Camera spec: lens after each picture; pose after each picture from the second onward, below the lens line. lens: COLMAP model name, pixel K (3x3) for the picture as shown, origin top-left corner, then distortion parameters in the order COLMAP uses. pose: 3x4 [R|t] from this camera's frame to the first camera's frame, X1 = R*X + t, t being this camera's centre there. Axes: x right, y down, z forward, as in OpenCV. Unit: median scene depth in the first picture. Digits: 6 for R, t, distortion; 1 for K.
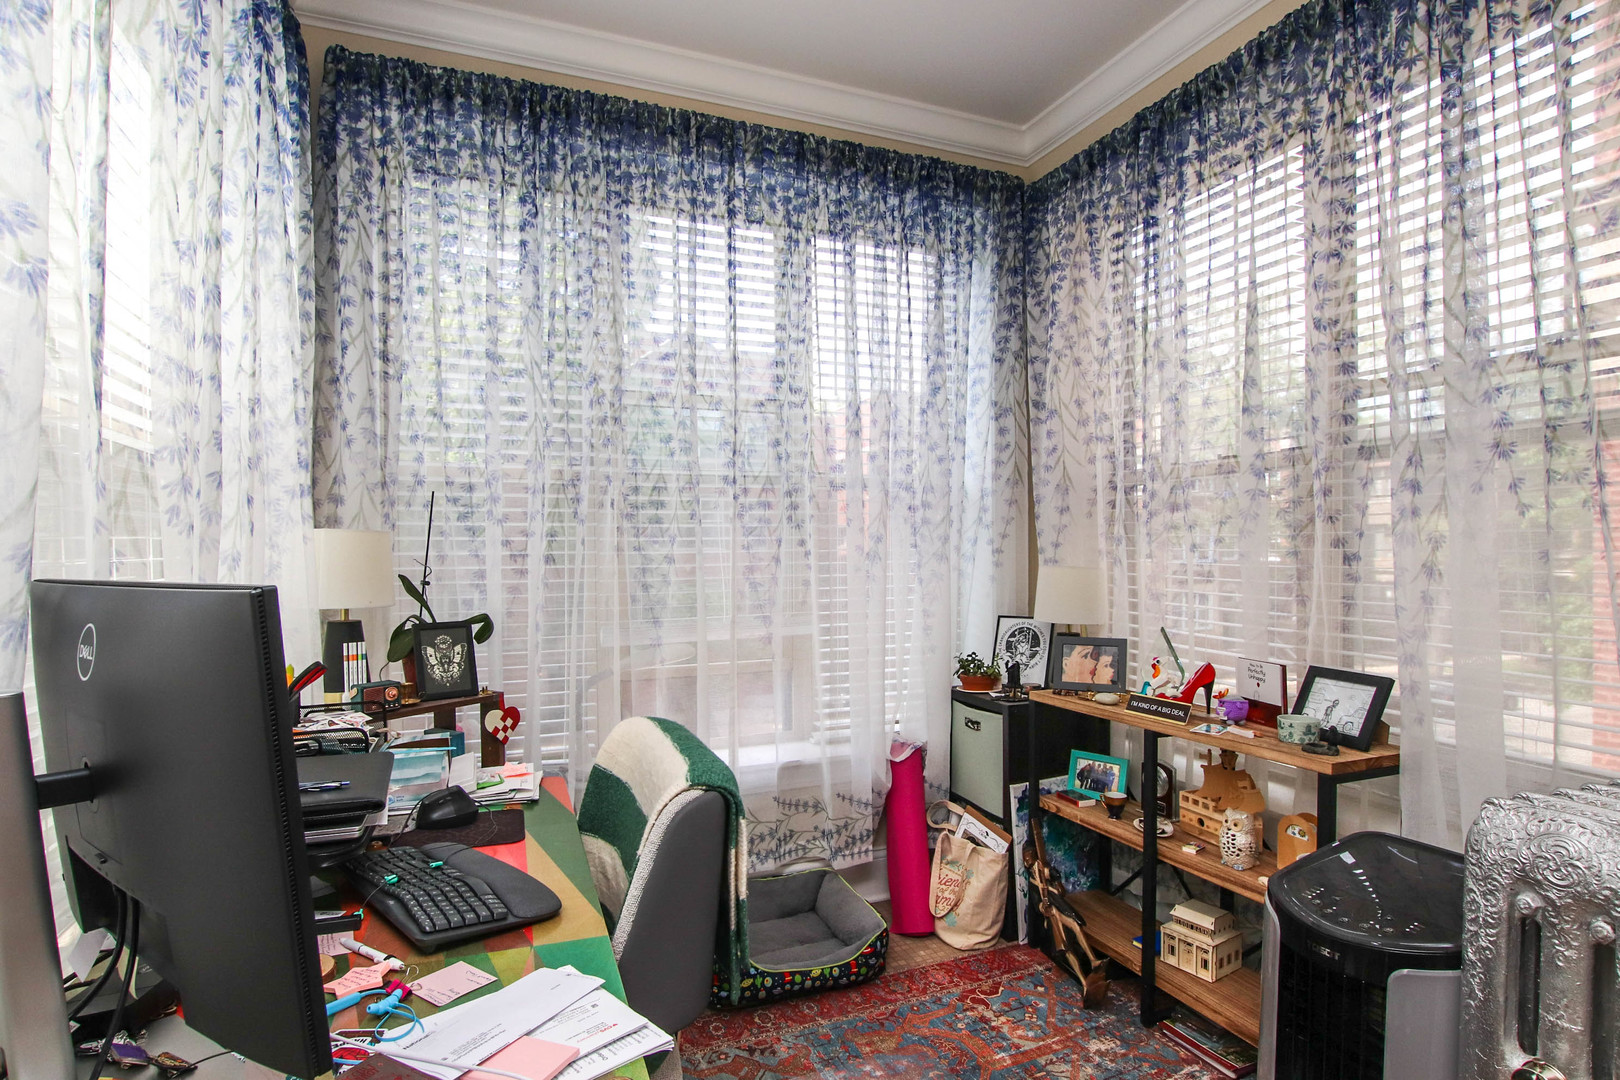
lens RADIAL K [[830.8, 0, 810.0], [0, 830.8, 540.0], [0, 0, 1]] dist [0.000275, -0.000093]
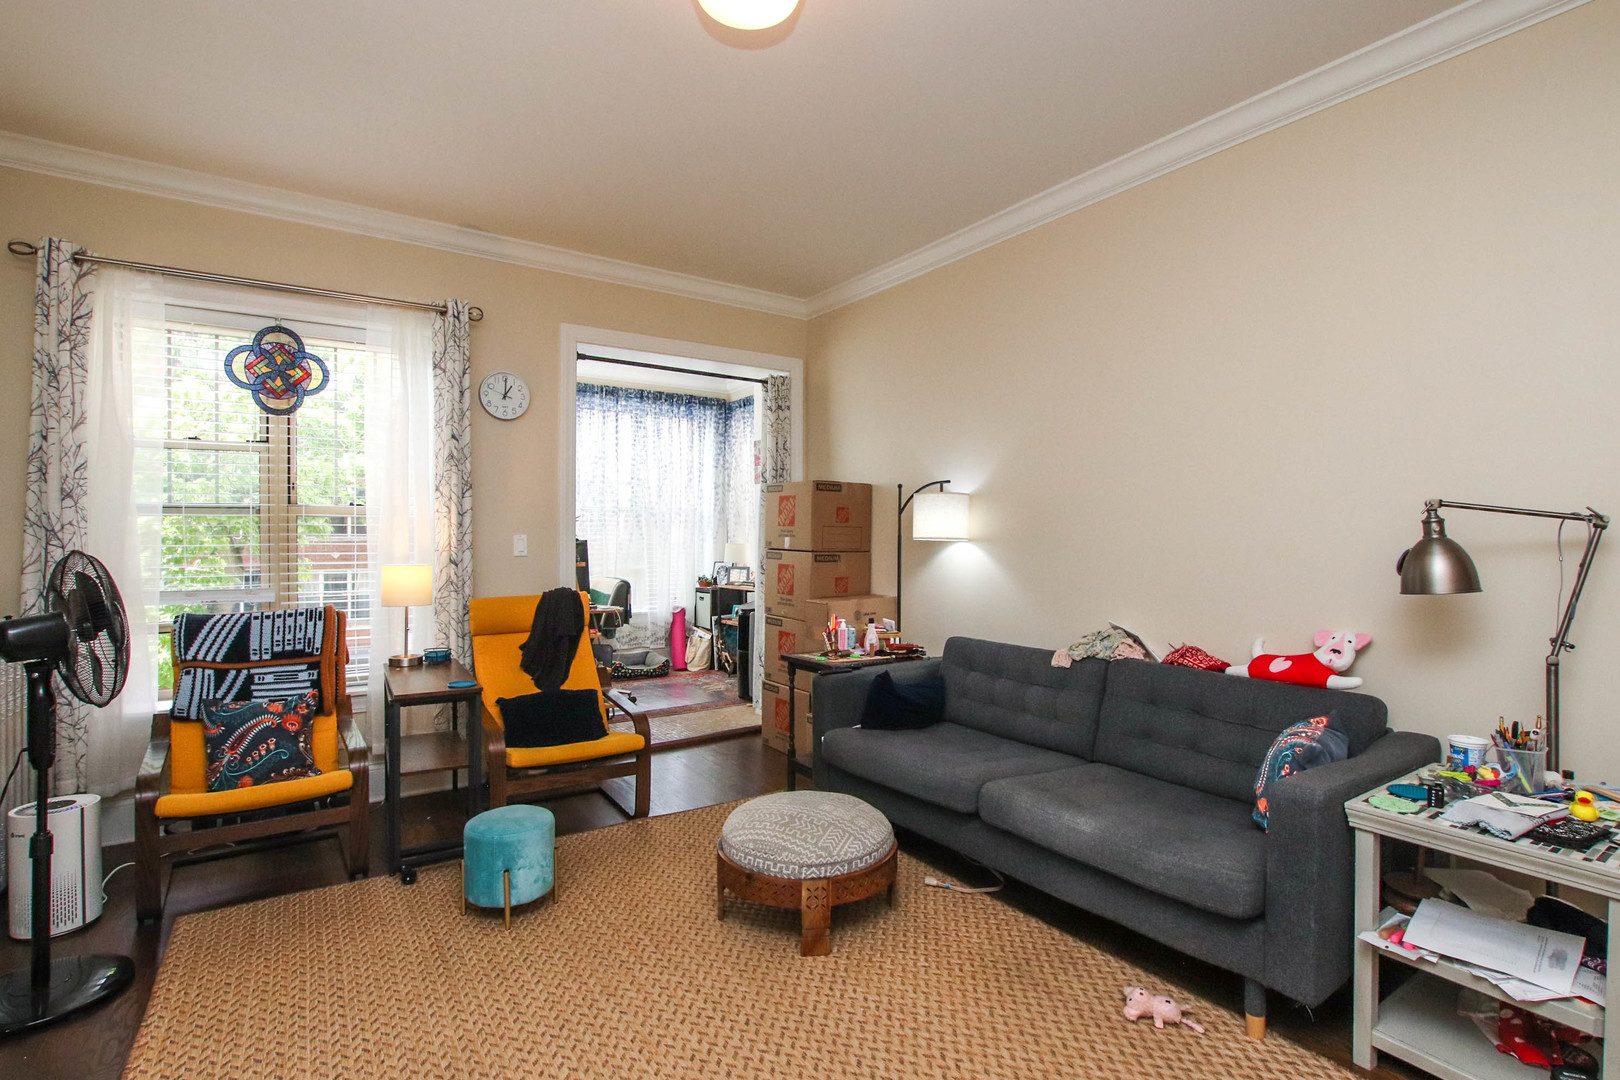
lens RADIAL K [[790.0, 0, 804.7], [0, 790.0, 534.3], [0, 0, 1]] dist [-0.002370, -0.000702]
pose [[0.978611, 0.008169, 0.205558, -0.017670], [-0.009691, 0.999933, 0.006399, -0.019696], [-0.205492, -0.008254, 0.978624, -1.736994]]
